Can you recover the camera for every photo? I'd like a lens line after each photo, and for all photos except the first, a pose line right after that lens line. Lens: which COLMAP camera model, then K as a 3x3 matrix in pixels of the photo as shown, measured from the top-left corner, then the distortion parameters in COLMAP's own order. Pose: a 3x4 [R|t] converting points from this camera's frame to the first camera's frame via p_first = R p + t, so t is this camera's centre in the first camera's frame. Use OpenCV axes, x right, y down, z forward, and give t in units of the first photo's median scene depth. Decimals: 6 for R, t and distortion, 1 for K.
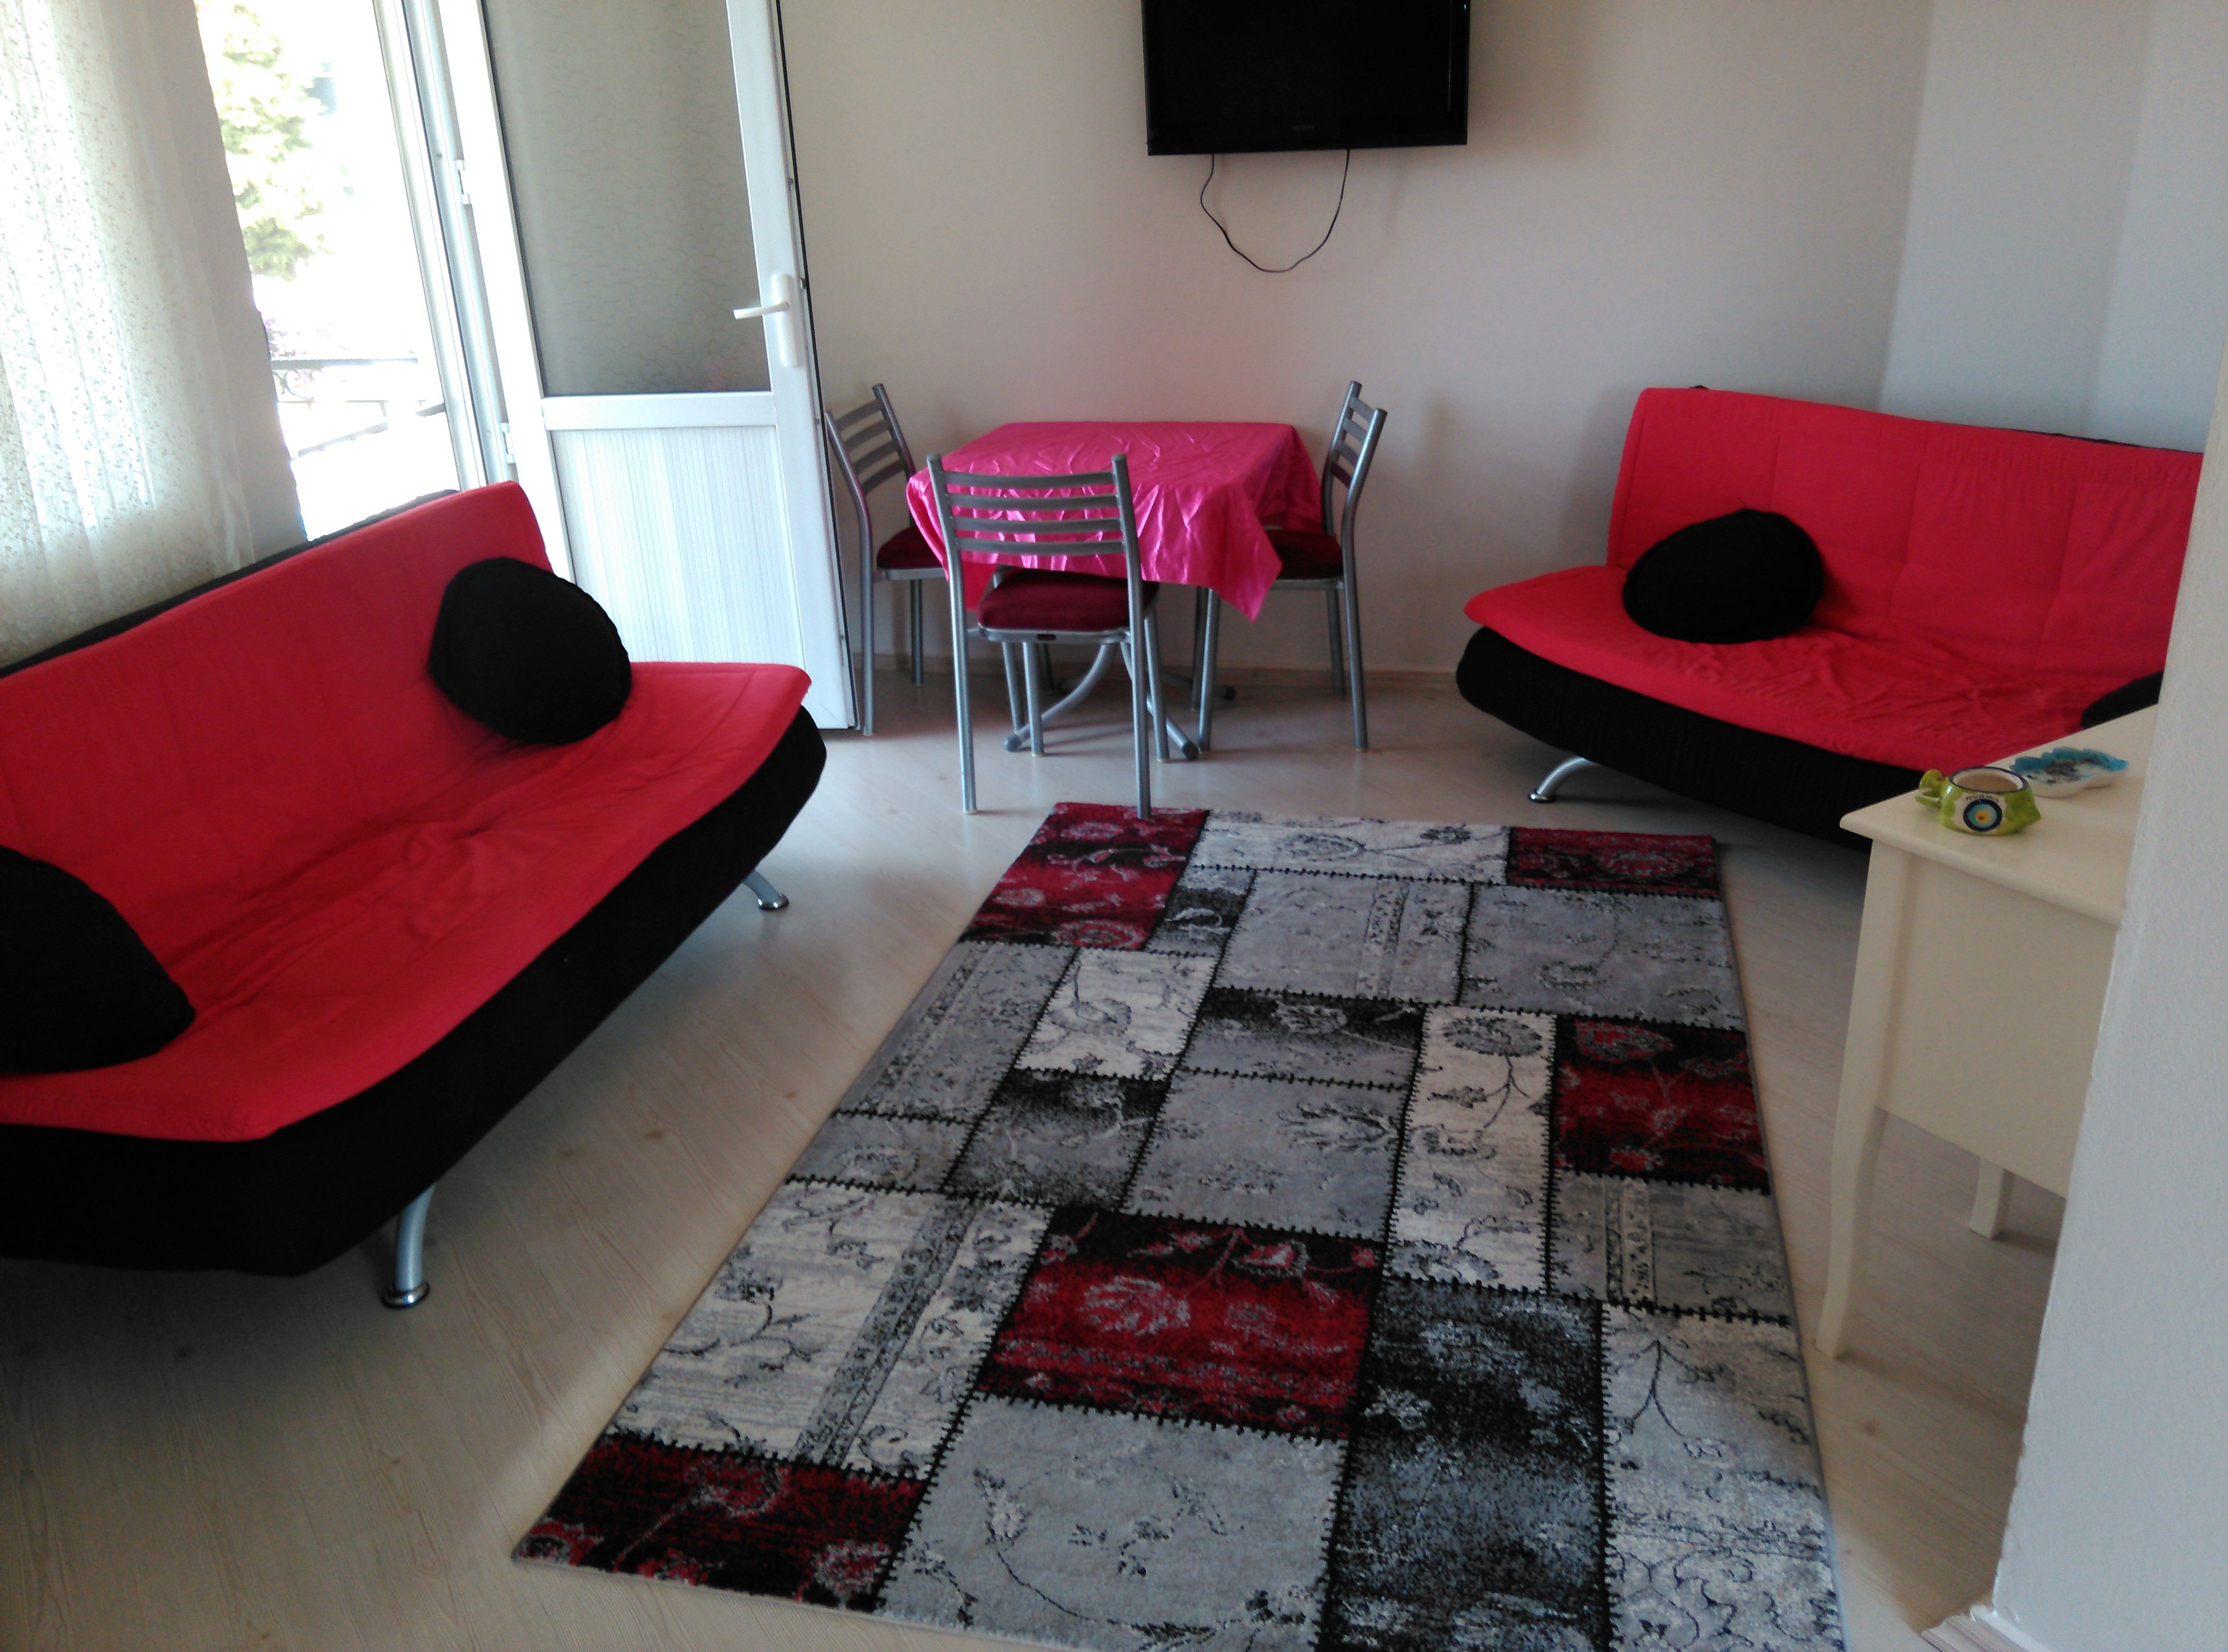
lens RADIAL K [[1825.3, 0, 1166.3], [0, 1825.3, 829.4], [0, 0, 1]] dist [0.116467, -0.195644]
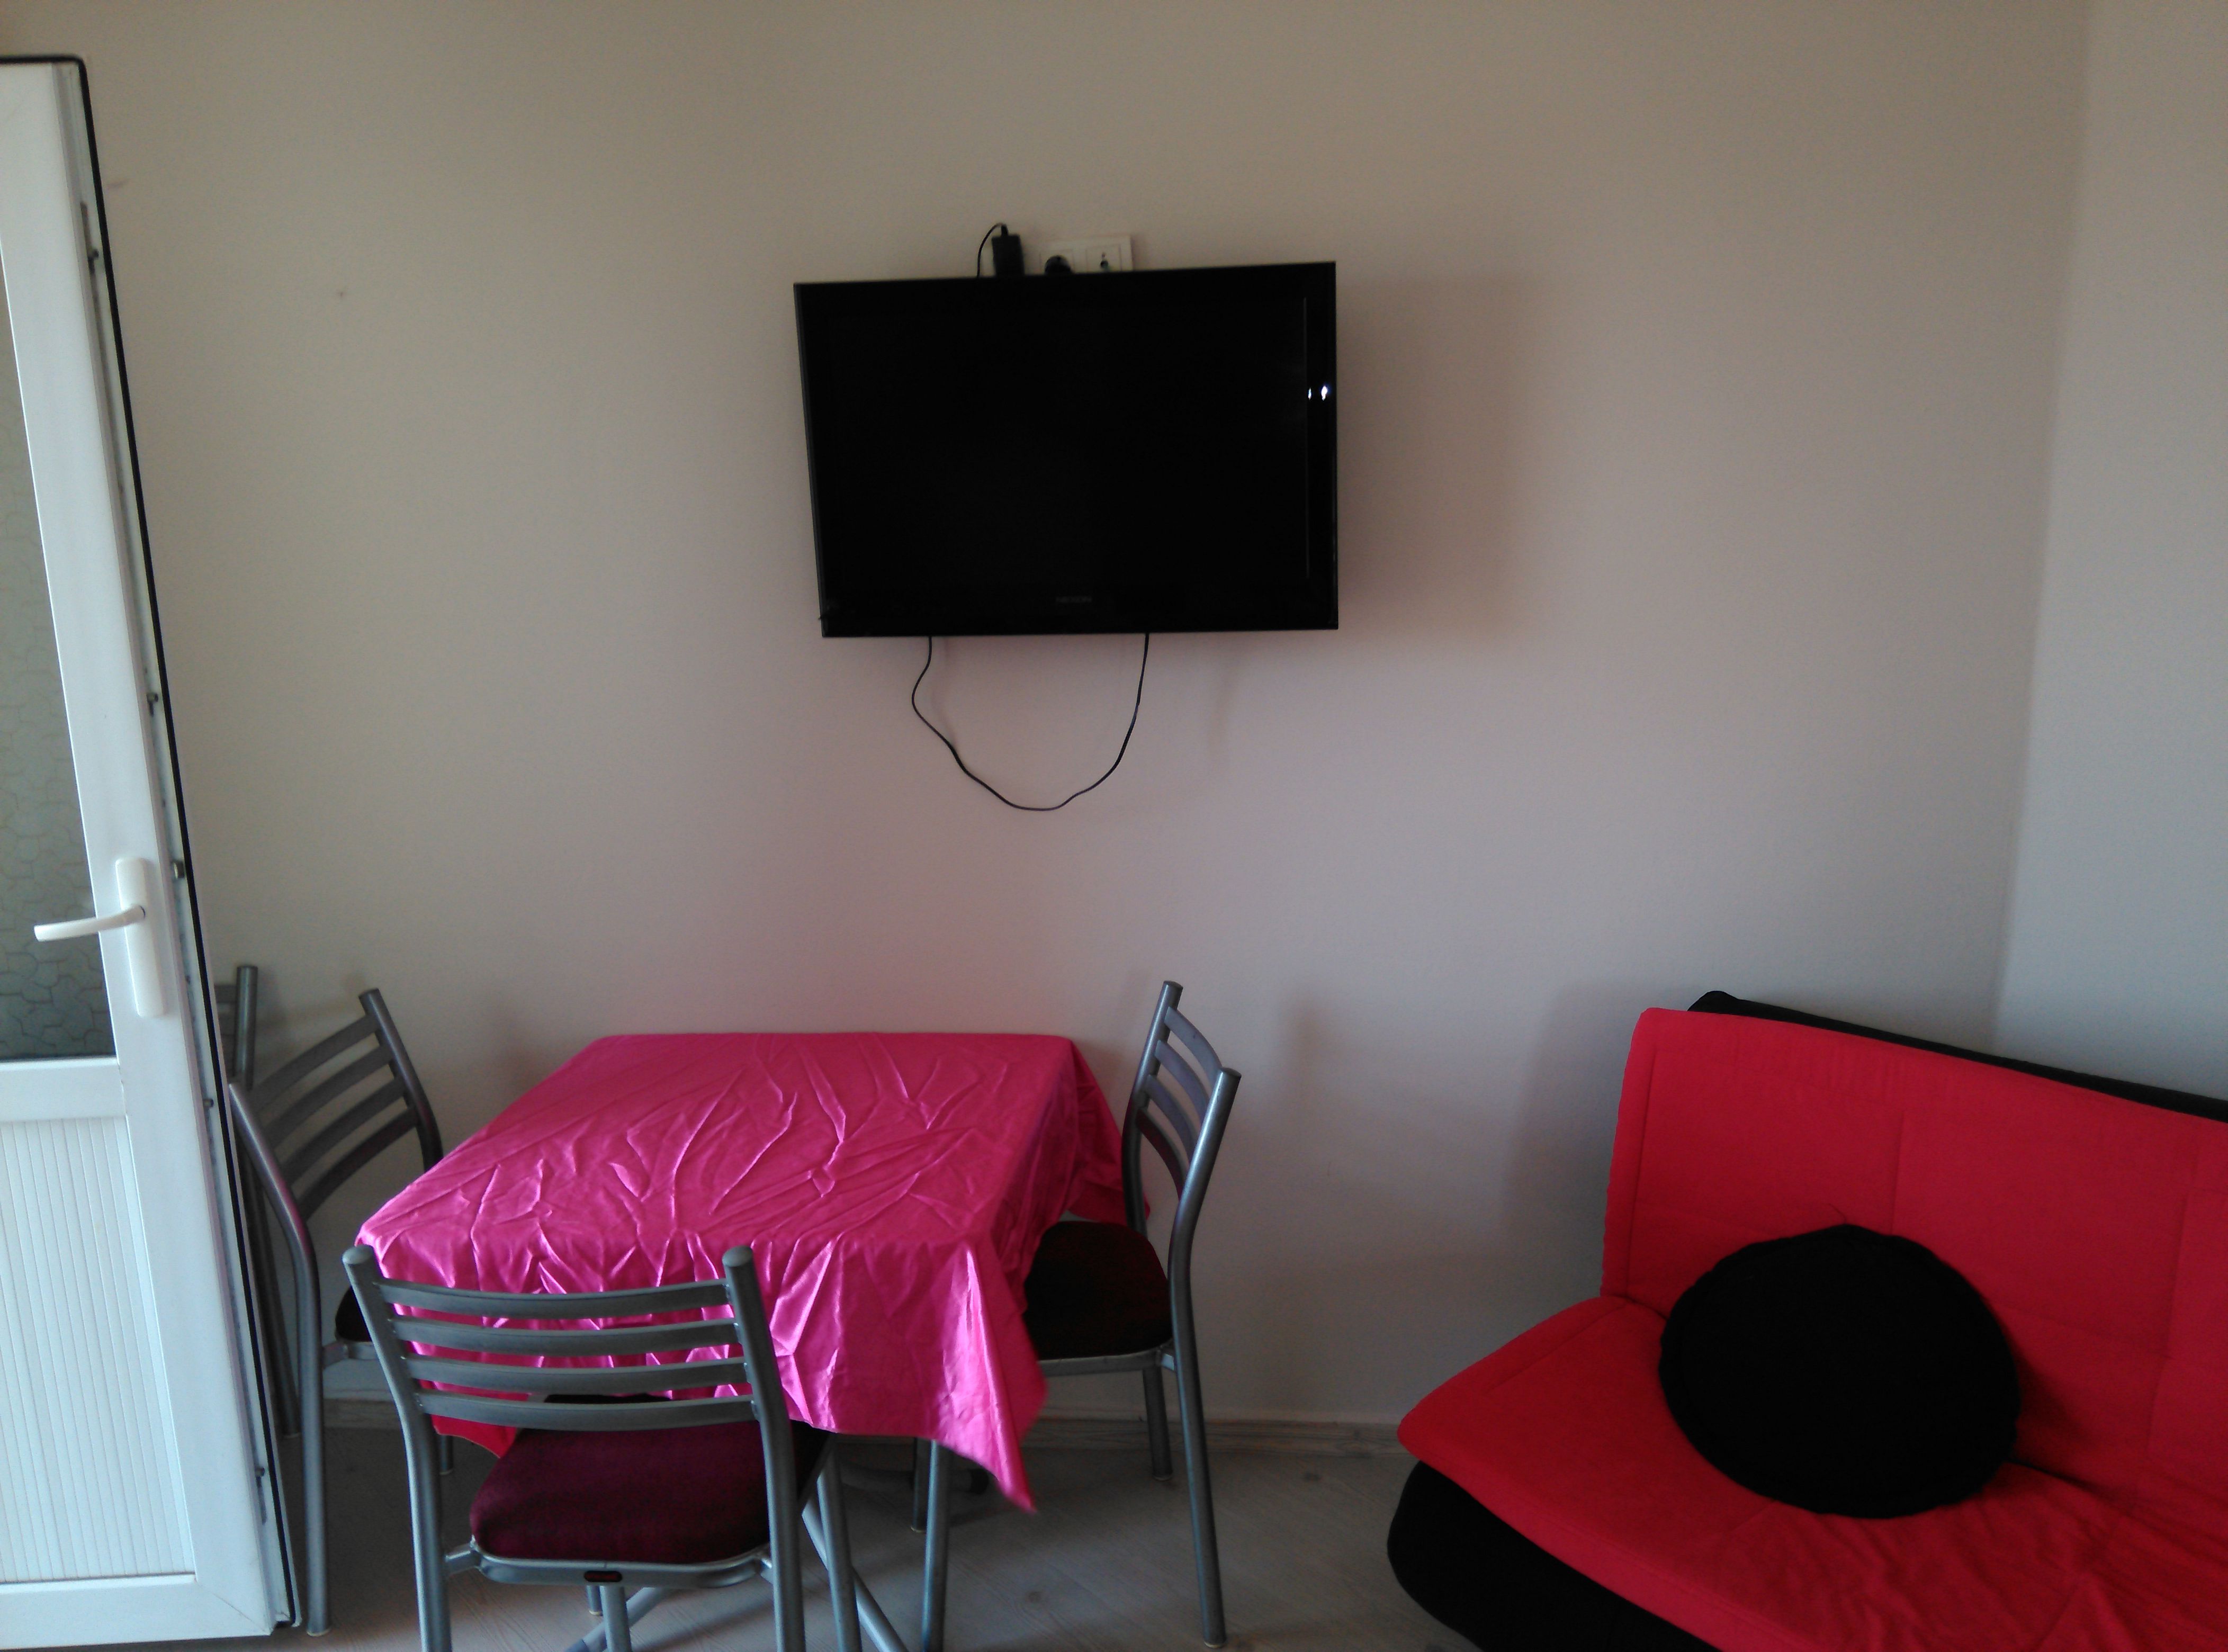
lens RADIAL K [[1825.3, 0, 1166.3], [0, 1825.3, 829.4], [0, 0, 1]] dist [0.116467, -0.195644]
pose [[0.990688, -0.017610, 0.135009, 0.020174], [0.042227, 0.982443, -0.181719, -0.189170], [-0.129439, 0.185728, 0.974038, 0.407923]]
